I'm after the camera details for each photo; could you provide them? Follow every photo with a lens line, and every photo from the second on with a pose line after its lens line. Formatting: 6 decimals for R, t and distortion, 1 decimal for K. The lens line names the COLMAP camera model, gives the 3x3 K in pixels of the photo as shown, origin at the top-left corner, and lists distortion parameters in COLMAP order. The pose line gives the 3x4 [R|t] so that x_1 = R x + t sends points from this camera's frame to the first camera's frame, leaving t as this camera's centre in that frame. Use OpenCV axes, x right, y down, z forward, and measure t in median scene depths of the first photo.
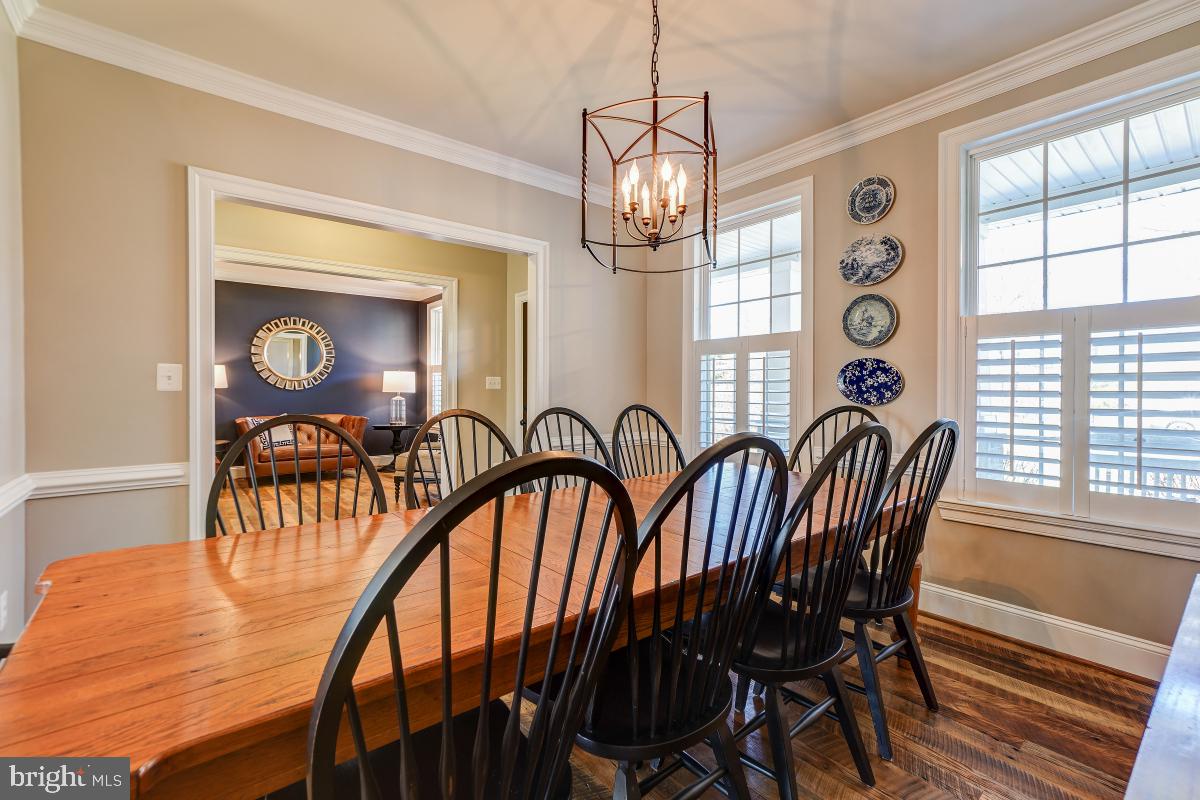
lens RADIAL K [[529.2, 0, 604.9], [0, 529.2, 391.0], [0, 0, 1]] dist [-0.014544, 0.013275]
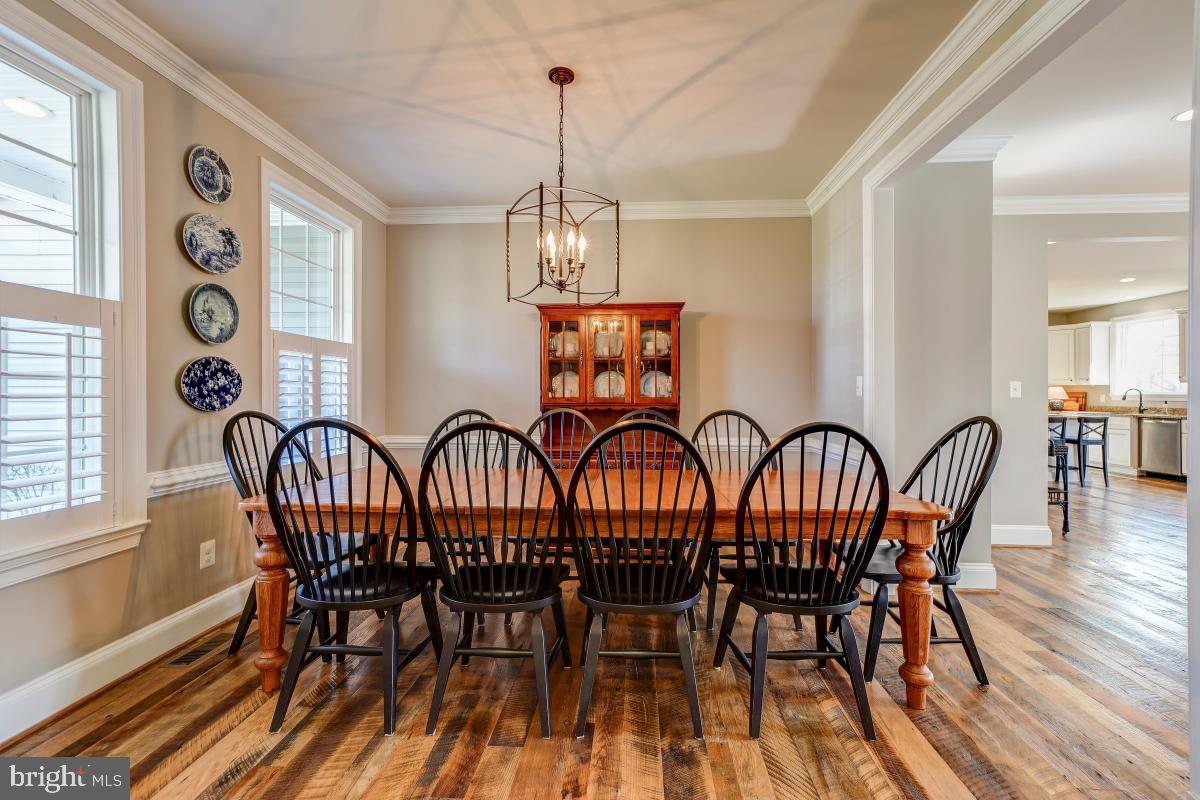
lens RADIAL K [[529.2, 0, 604.9], [0, 529.2, 391.0], [0, 0, 1]] dist [-0.014544, 0.013275]
pose [[-0.743456, 0.001436, 0.668783, -0.567667], [-0.000253, 0.999997, -0.002429, -0.004259], [-0.668784, -0.001976, -0.743454, 1.219142]]
